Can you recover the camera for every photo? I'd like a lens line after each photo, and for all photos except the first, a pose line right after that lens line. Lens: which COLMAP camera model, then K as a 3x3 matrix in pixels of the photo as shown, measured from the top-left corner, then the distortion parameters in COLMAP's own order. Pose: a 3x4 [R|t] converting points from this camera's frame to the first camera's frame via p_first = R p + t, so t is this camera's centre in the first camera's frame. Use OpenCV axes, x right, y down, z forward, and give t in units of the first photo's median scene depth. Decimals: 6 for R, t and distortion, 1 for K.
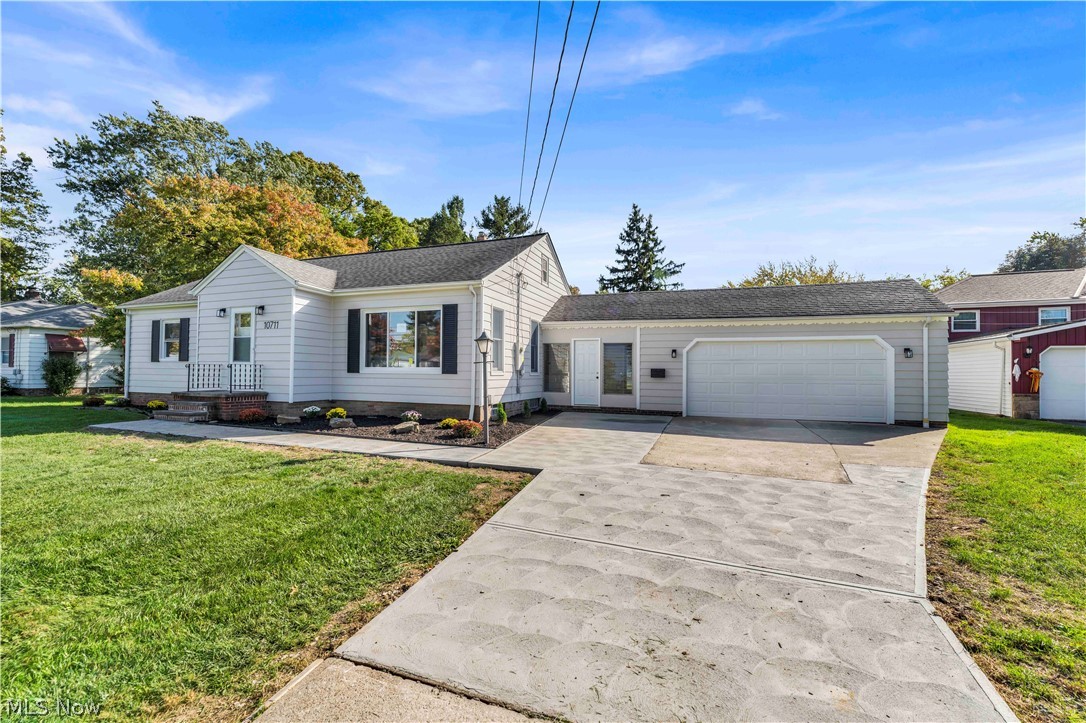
lens RADIAL K [[447.3, 0, 543.0], [0, 447.3, 361.5], [0, 0, 1]] dist [-0.001128, -0.000122]
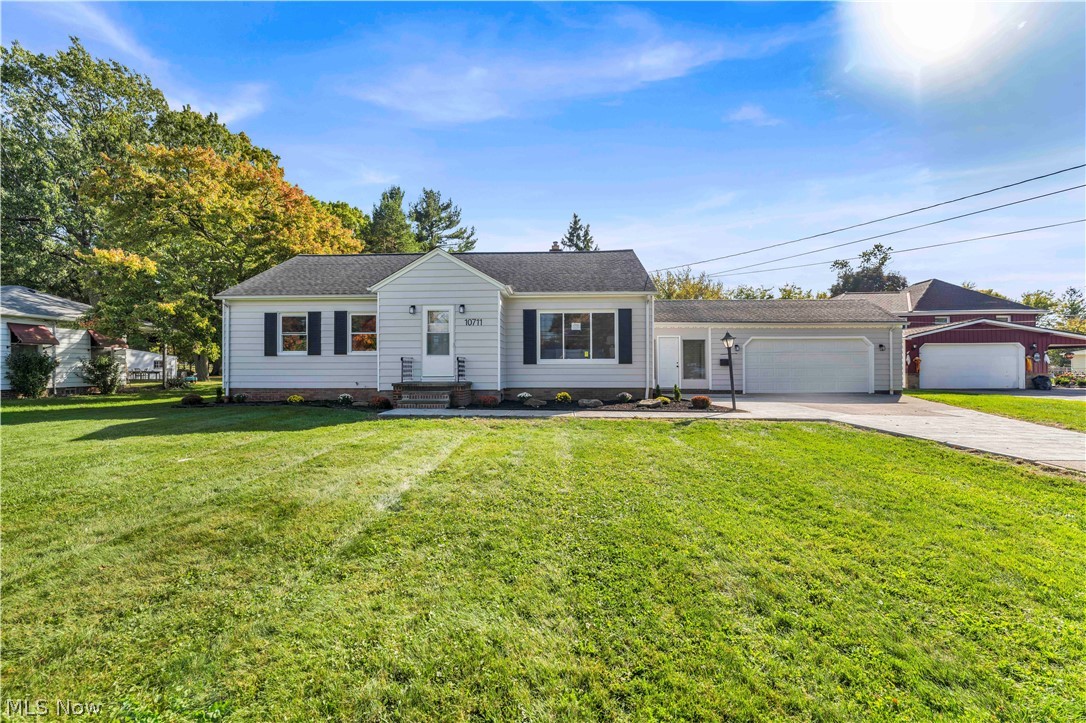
lens RADIAL K [[444.9, 0, 540.1], [0, 444.9, 353.5], [0, 0, 1]] dist [0.000763, 0.000031]
pose [[0.952313, -0.003245, 0.305107, -0.691825], [0.004175, 0.999988, -0.002396, 0.000360], [-0.305095, 0.003556, 0.952315, -0.104191]]
